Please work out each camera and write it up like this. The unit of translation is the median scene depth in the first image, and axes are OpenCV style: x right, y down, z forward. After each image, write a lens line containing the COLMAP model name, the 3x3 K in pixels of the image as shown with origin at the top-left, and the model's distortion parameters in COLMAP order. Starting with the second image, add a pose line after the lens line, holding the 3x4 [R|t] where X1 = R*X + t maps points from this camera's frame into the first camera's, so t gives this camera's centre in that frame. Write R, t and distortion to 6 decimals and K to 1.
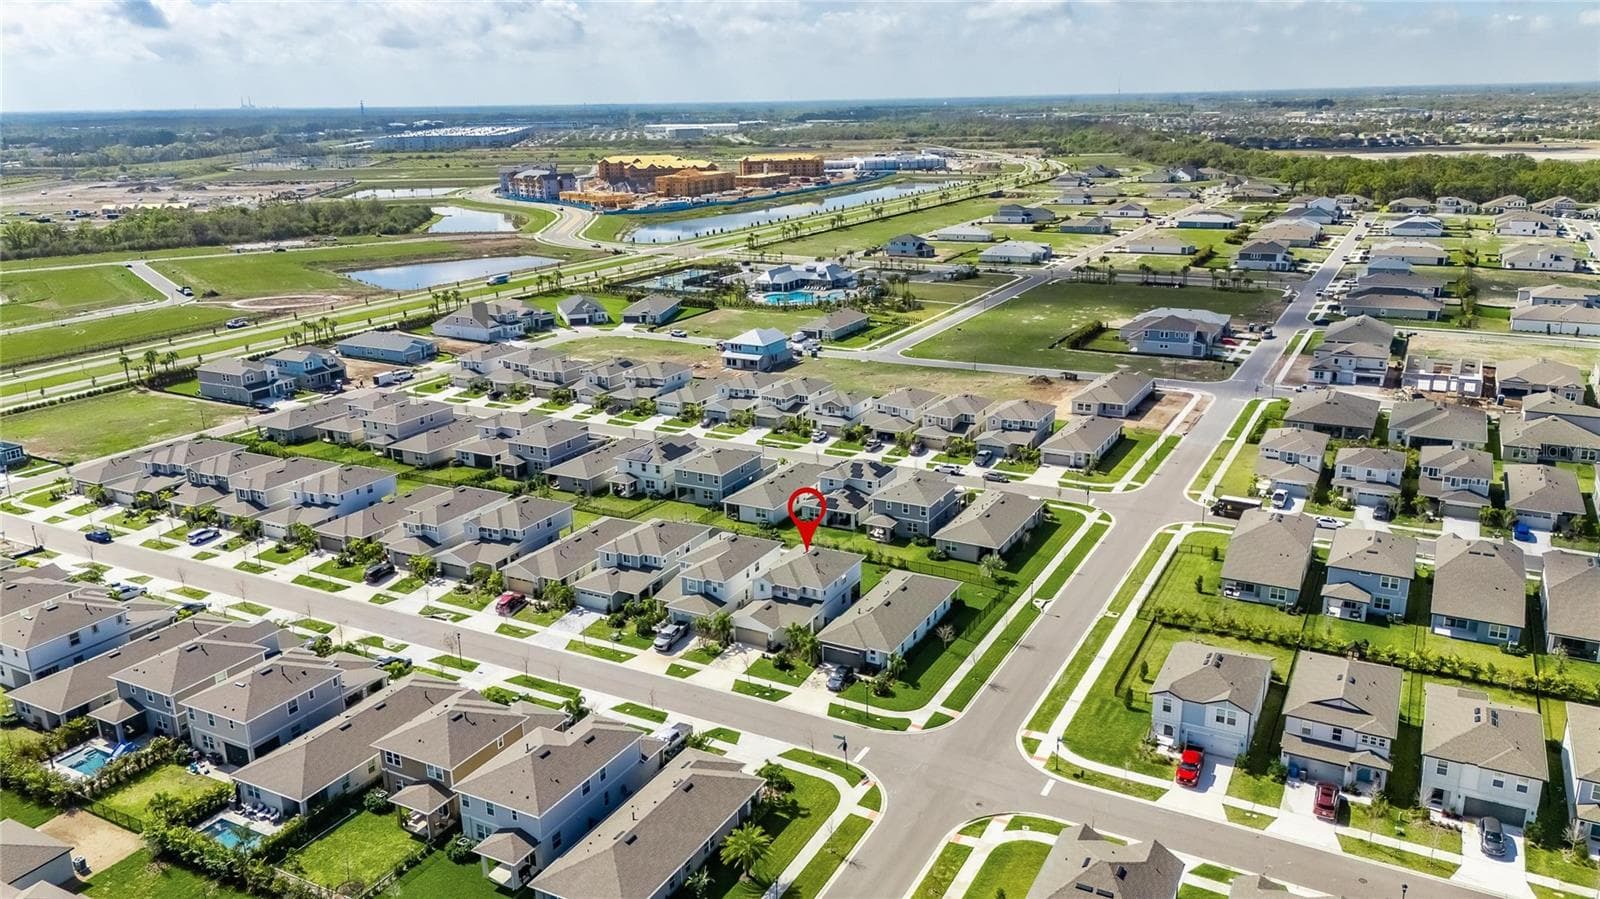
lens RADIAL K [[1177.1, 0, 800.4], [0, 1177.1, 442.3], [0, 0, 1]] dist [0.077496, -0.079621]
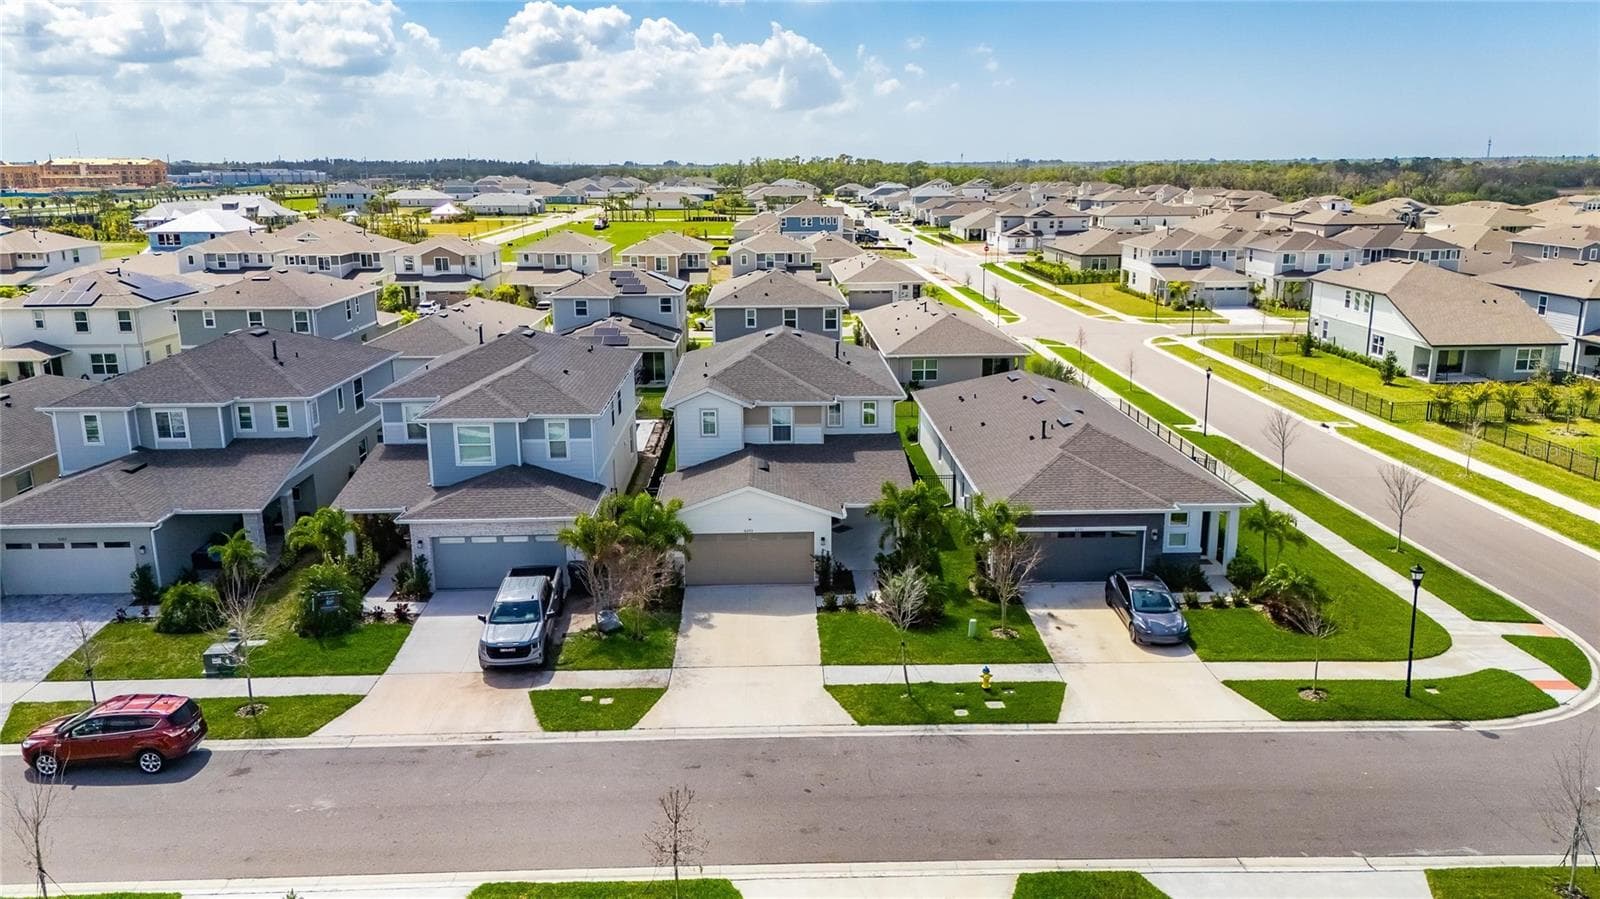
lens RADIAL K [[1177.1, 0, 808.5], [0, 1177.1, 458.3], [0, 0, 1]] dist [0.077496, -0.079621]
pose [[0.862899, -0.106328, 0.494065, -0.143157], [0.129211, 0.991541, -0.012280, 0.119070], [-0.488580, 0.074435, 0.869338, 0.598702]]
